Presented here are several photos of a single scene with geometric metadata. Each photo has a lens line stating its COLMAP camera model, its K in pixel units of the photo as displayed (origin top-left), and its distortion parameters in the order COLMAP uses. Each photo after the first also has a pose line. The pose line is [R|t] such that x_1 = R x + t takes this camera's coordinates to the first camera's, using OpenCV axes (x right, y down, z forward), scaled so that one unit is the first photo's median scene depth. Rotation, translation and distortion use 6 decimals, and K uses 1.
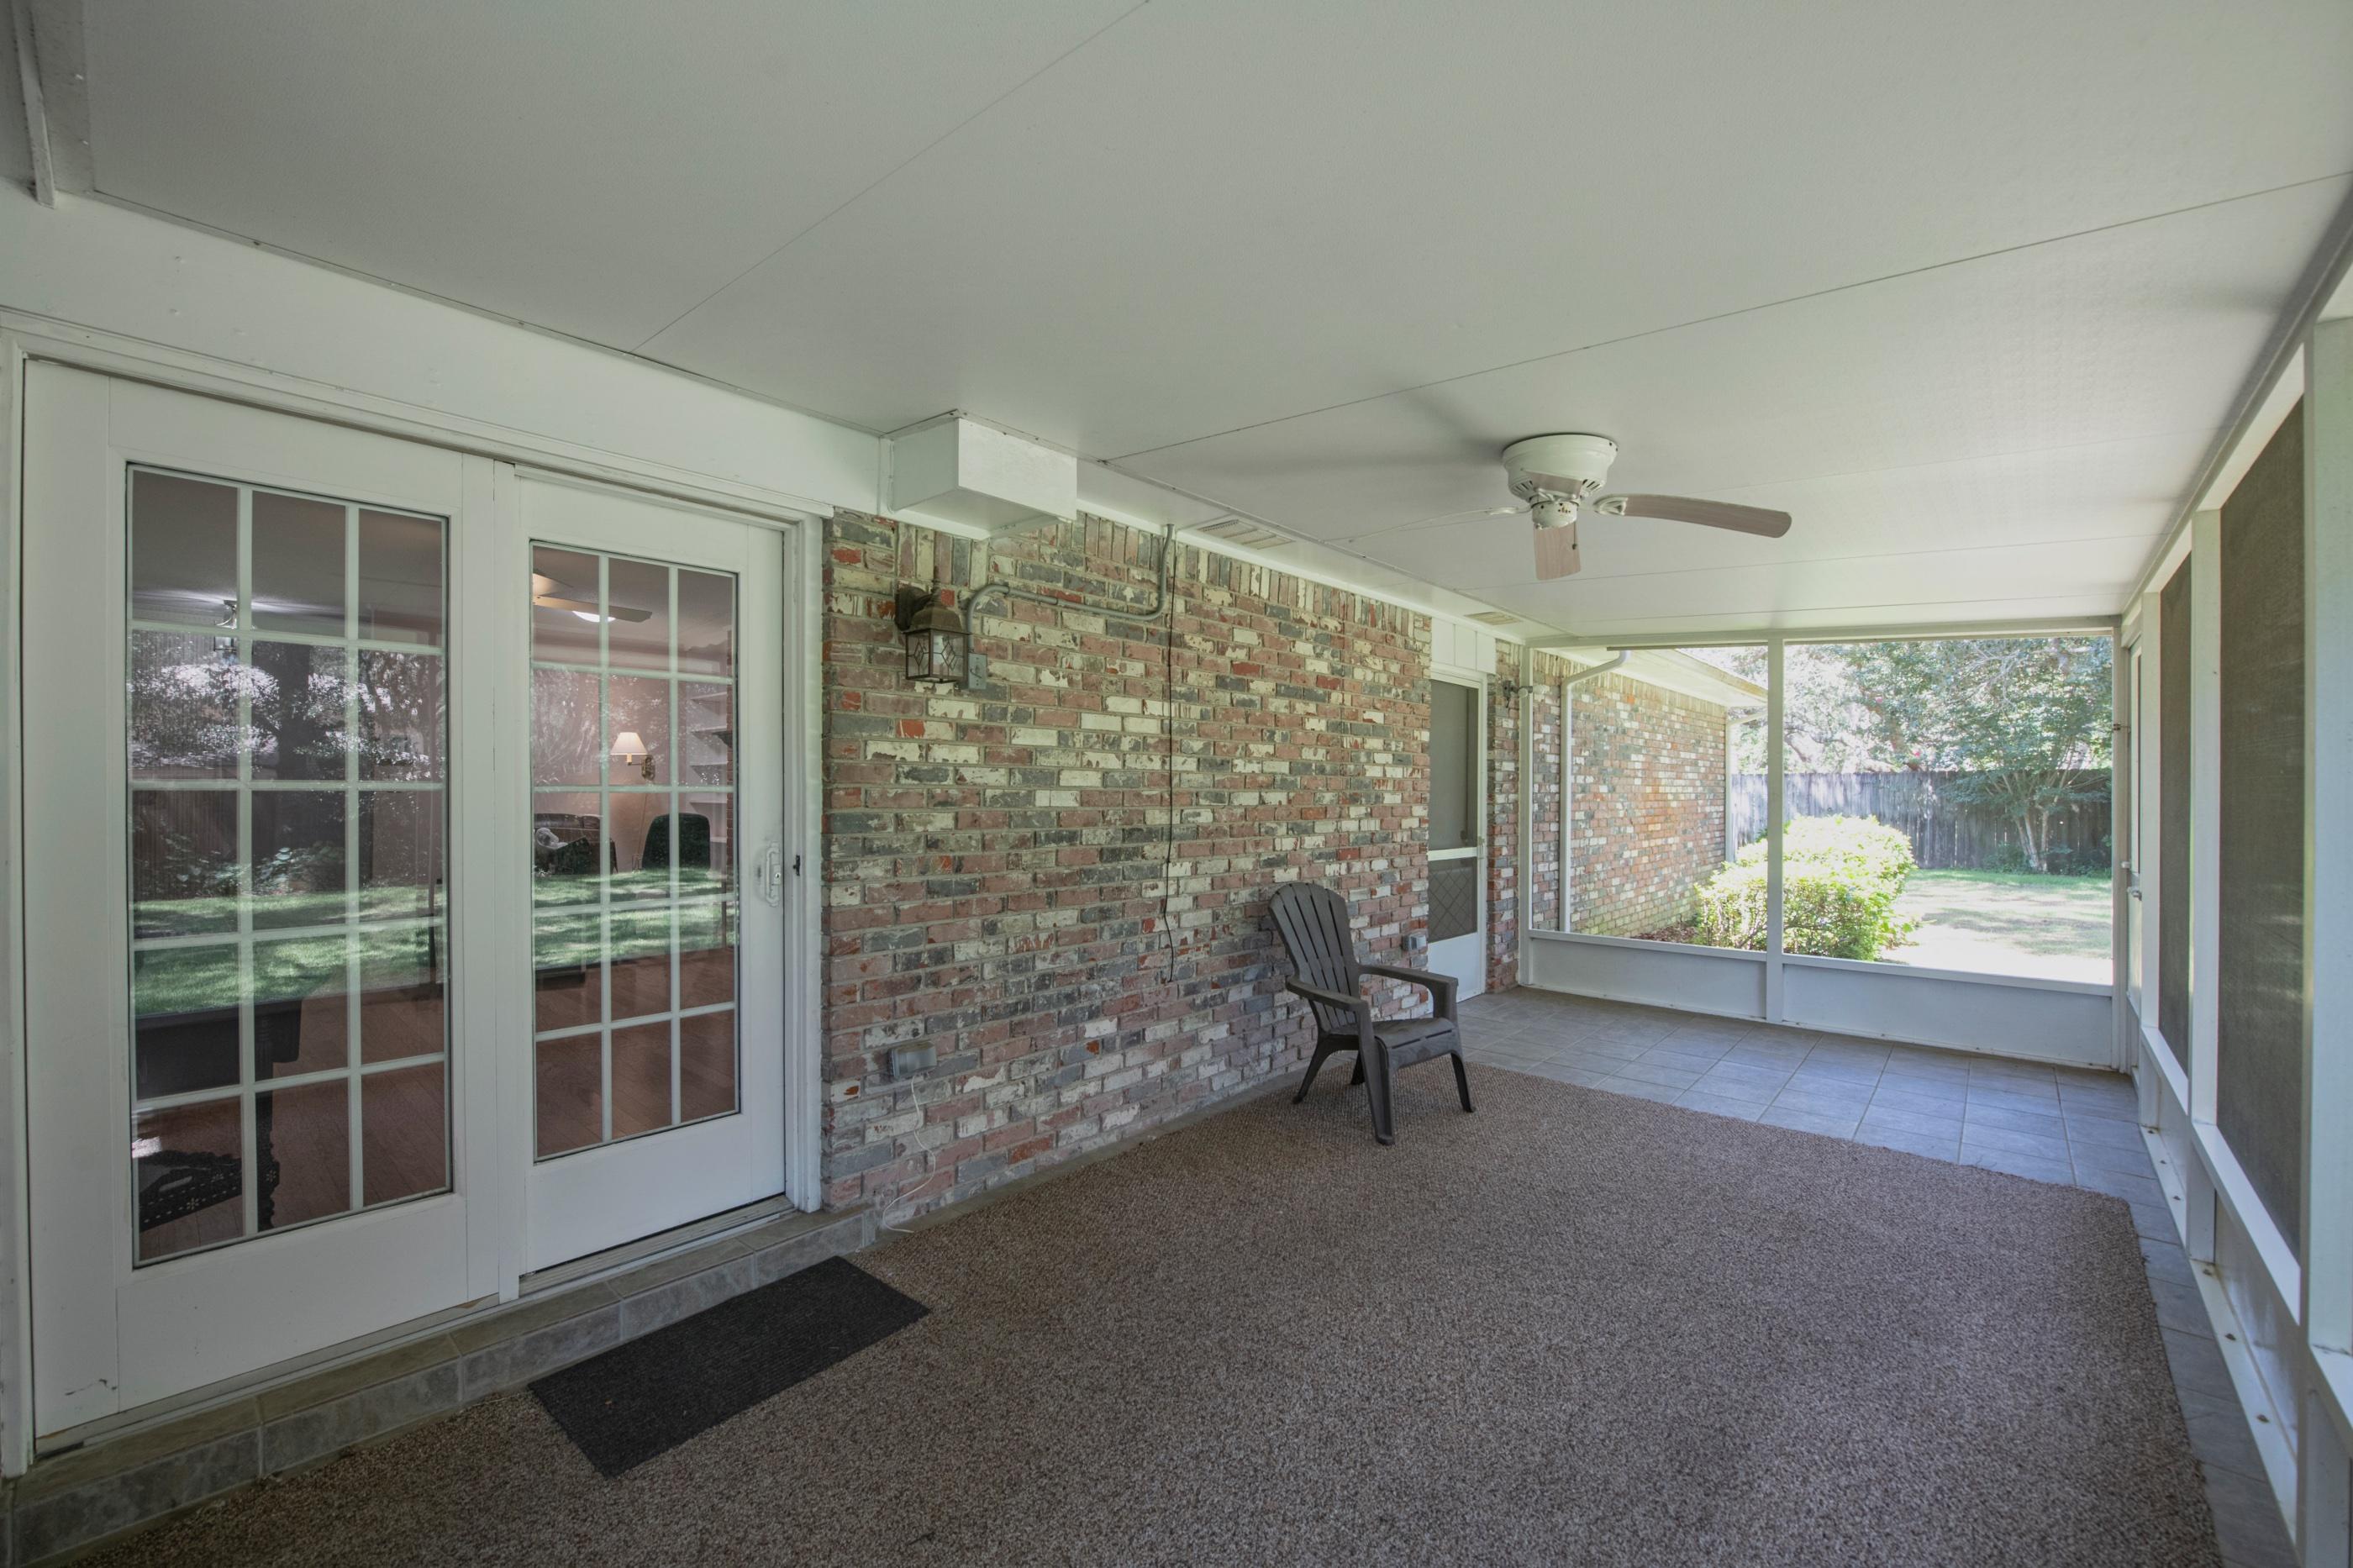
lens RADIAL K [[949.0, 0, 1176.9], [0, 949.0, 788.6], [0, 0, 1]] dist [0.001646, -0.003698]
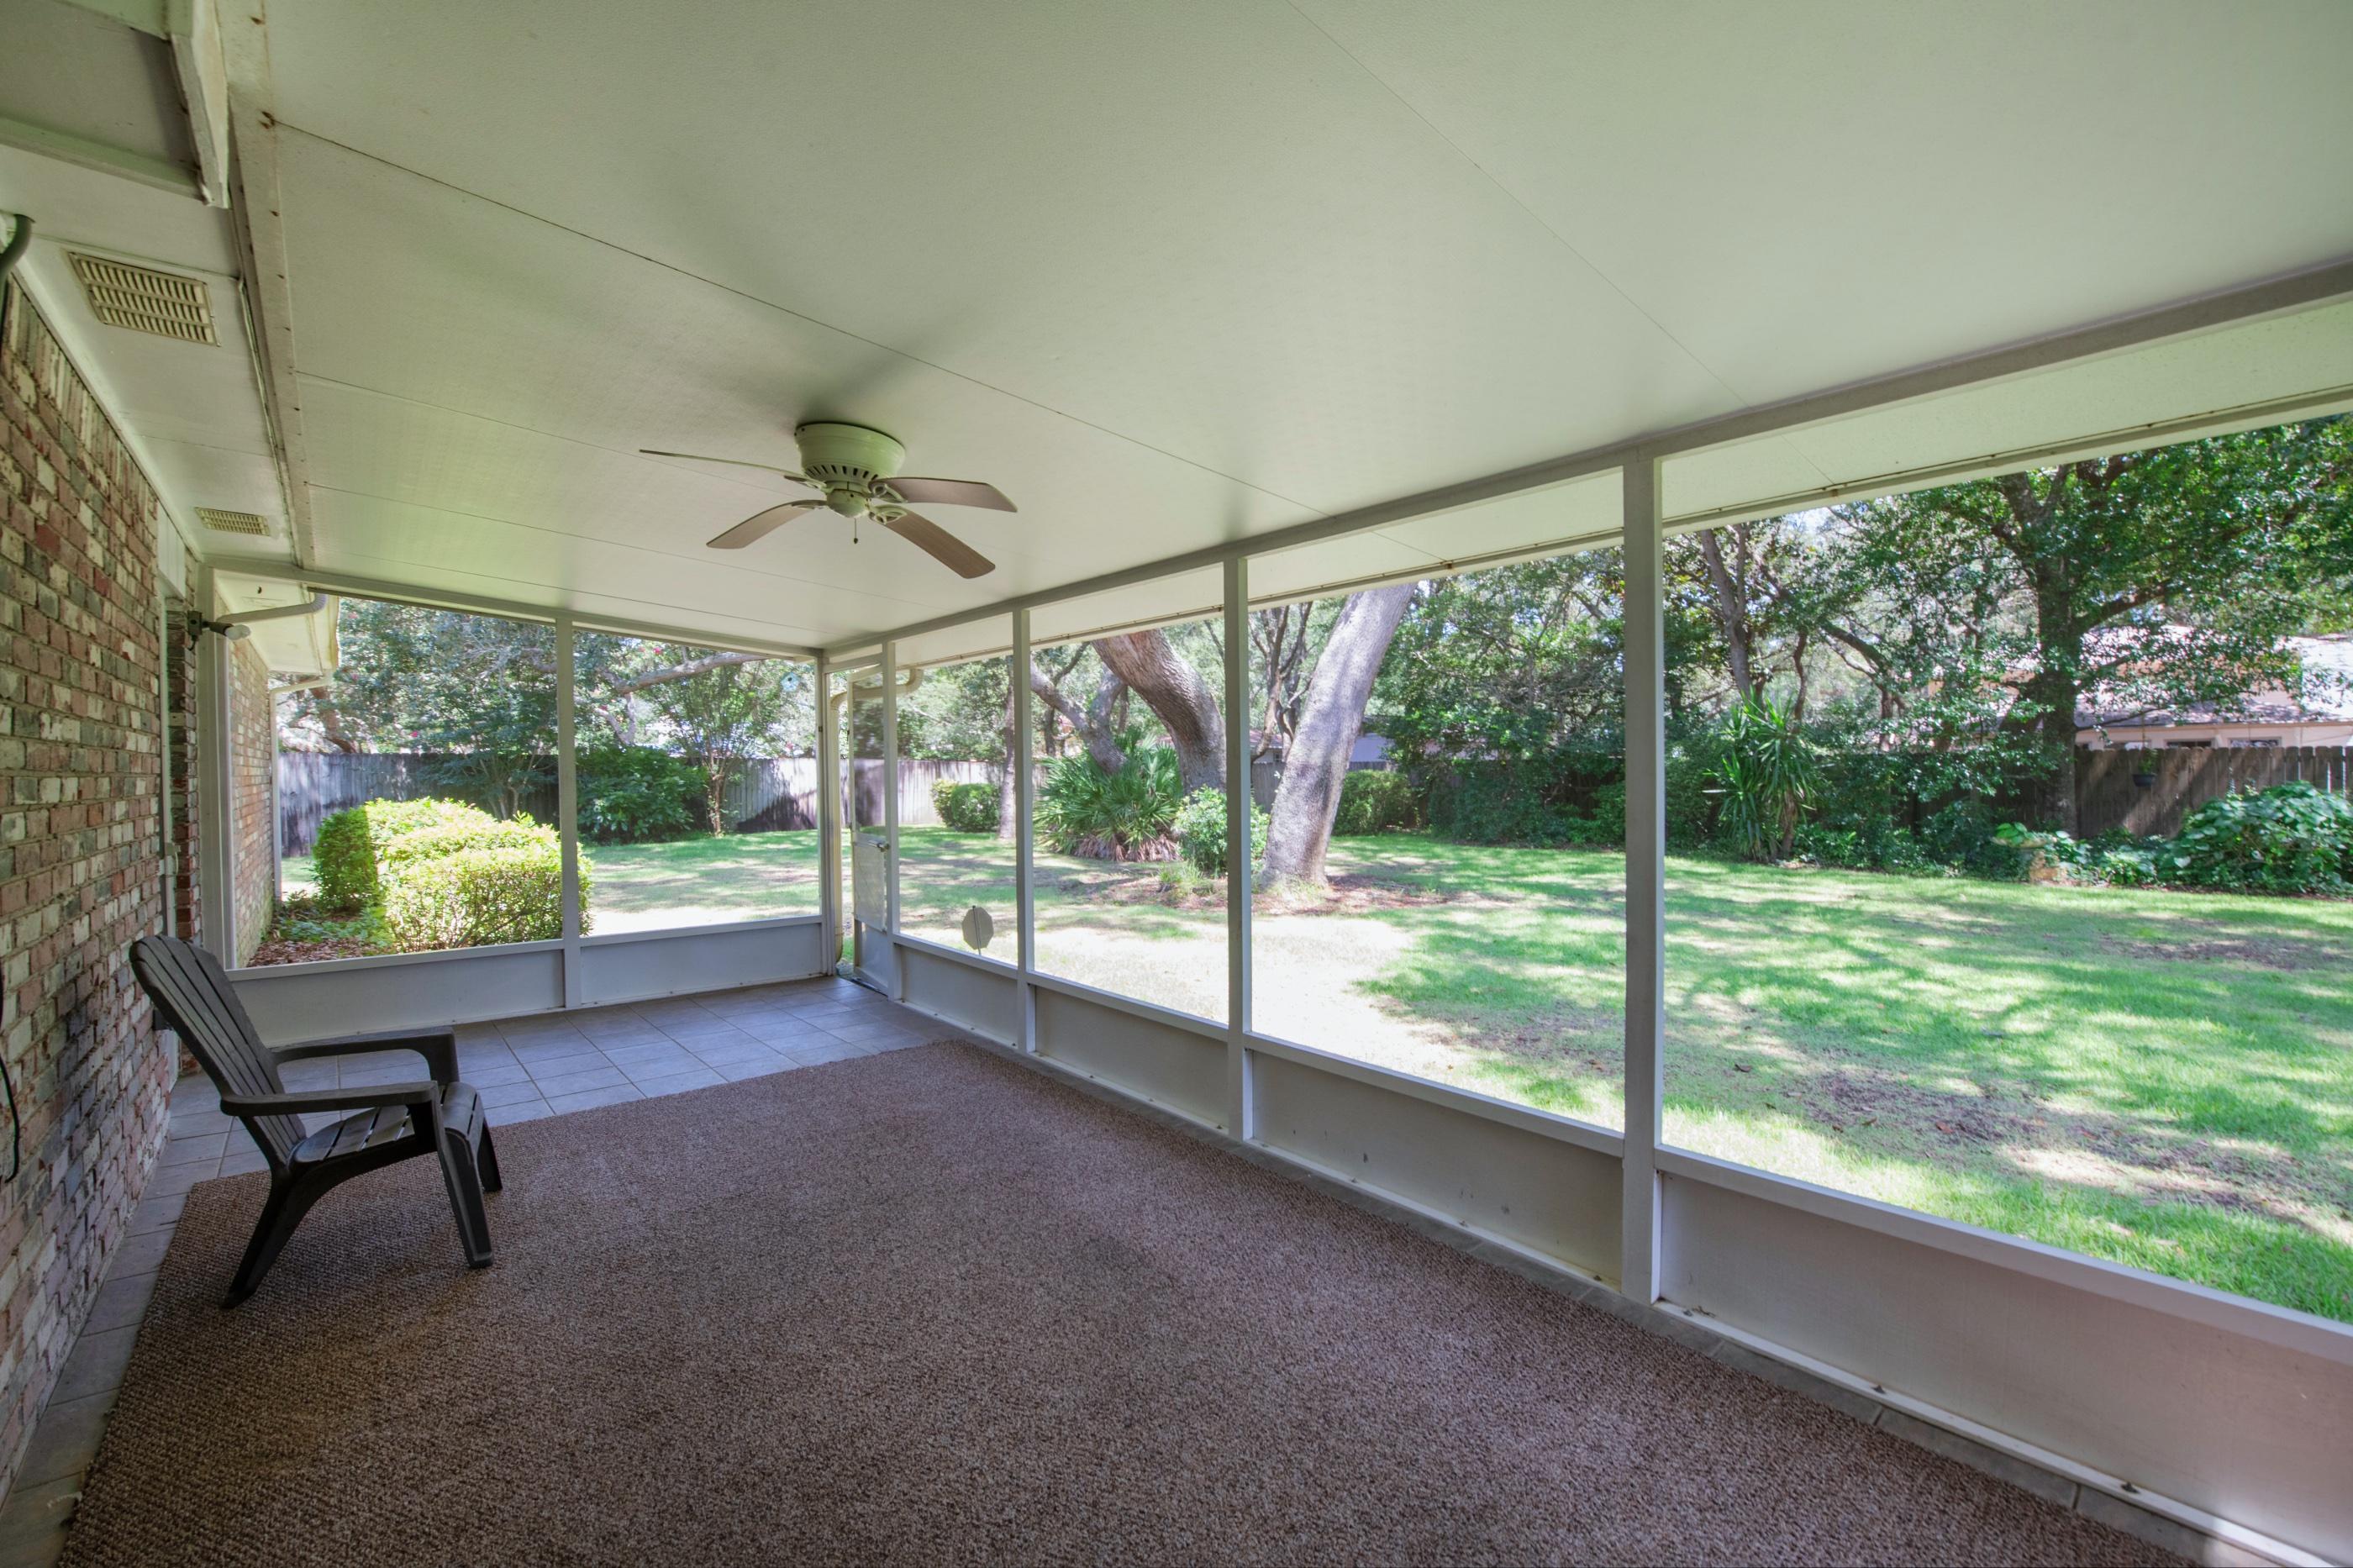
lens RADIAL K [[949.0, 0, 1176.9], [0, 949.0, 788.6], [0, 0, 1]] dist [0.001646, -0.003698]
pose [[0.118318, -0.012576, 0.992896, -0.393763], [-0.007460, 0.999880, 0.013553, -0.002636], [-0.992948, -0.009011, 0.118210, 0.359779]]
